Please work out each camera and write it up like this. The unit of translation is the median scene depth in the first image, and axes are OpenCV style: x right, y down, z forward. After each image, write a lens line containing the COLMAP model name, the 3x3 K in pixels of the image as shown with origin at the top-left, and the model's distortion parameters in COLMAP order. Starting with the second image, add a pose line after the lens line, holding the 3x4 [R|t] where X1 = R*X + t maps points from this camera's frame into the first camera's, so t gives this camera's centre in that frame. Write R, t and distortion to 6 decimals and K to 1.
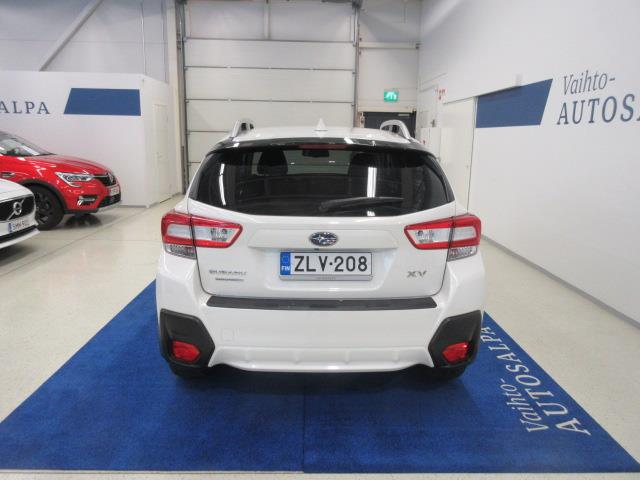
lens RADIAL K [[498.0, 0, 320.0], [0, 498.0, 240.0], [0, 0, 1]] dist [0.012964, -0.004386]
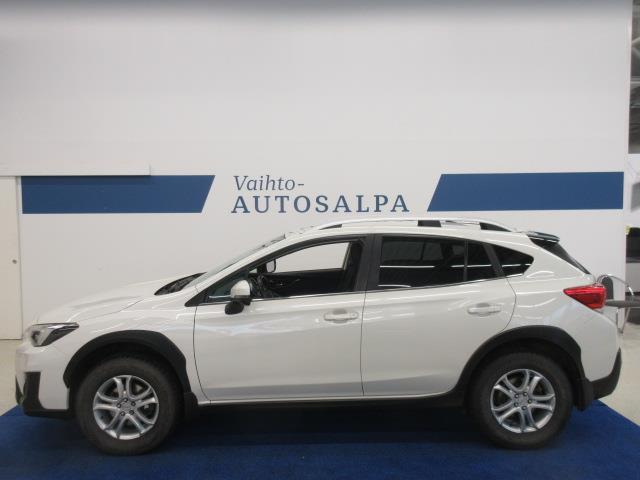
lens RADIAL K [[524.1, 0, 320.0], [0, 524.1, 240.0], [0, 0, 1]] dist [0.041930, 0.000225]
pose [[0.002005, -0.062902, 0.998018, -0.861834], [0.212618, 0.975227, 0.061039, -0.210680], [-0.977133, 0.212074, 0.015329, 0.828510]]
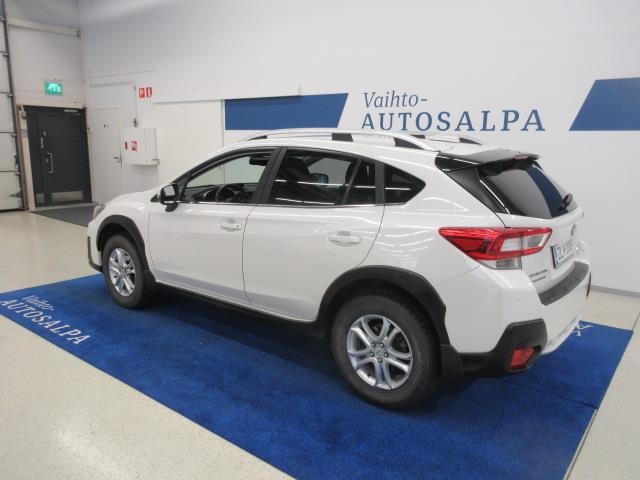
lens RADIAL K [[498.0, 0, 320.0], [0, 498.0, 240.0], [0, 0, 1]] dist [0.012964, -0.004386]
pose [[0.629985, -0.159665, 0.760017, -0.618405], [0.153738, 0.984910, 0.079476, -0.080049], [-0.761238, 0.066775, 0.645025, 0.305375]]
